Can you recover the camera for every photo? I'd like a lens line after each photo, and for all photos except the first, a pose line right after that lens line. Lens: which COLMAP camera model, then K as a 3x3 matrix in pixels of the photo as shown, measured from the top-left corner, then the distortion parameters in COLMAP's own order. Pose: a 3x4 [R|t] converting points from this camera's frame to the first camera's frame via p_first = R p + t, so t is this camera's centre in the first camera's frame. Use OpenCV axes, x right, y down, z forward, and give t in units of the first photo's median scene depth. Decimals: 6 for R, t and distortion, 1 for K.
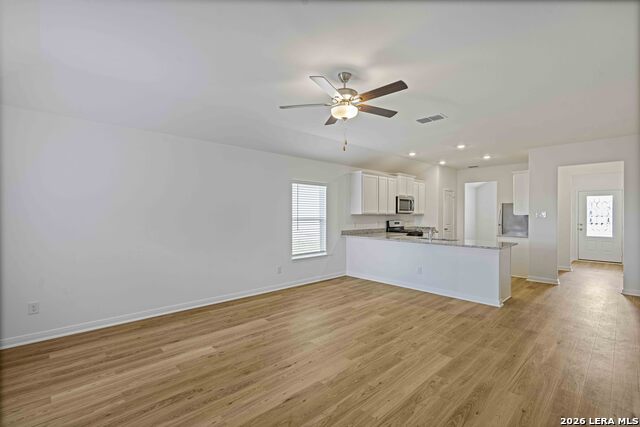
lens RADIAL K [[295.5, 0, 322.0], [0, 295.5, 214.8], [0, 0, 1]] dist [0.000592, 0.000946]
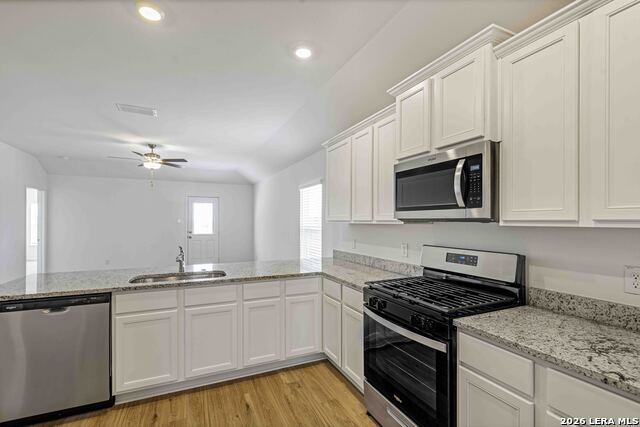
lens RADIAL K [[295.5, 0, 317.5], [0, 295.5, 215.8], [0, 0, 1]] dist [0.000592, 0.000946]
pose [[-0.321374, -0.022464, -0.946686, 0.688690], [-0.010770, 0.999741, -0.020067, -0.004229], [0.946891, 0.003746, -0.321533, 1.227257]]
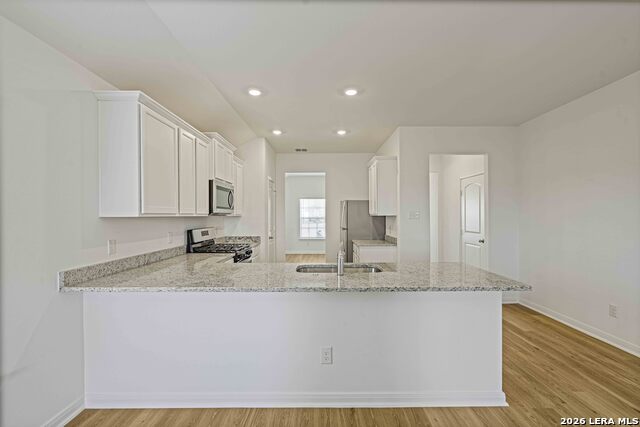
lens RADIAL K [[295.5, 0, 316.9], [0, 295.5, 213.1], [0, 0, 1]] dist [0.000592, 0.000946]
pose [[0.700377, -0.000921, 0.713772, 0.030950], [0.008966, 0.999932, -0.007507, -0.001854], [-0.713717, 0.011657, 0.700337, 0.638061]]
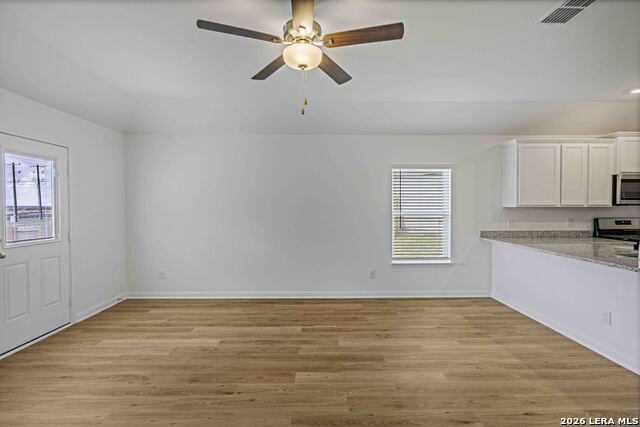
lens RADIAL K [[295.5, 0, 320.2], [0, 295.5, 209.2], [0, 0, 1]] dist [0.000592, 0.000946]
pose [[0.726479, 0.002746, -0.687183, 0.281126], [0.000759, 0.999988, 0.004798, -0.000330], [0.687188, -0.004007, 0.726469, 0.258379]]
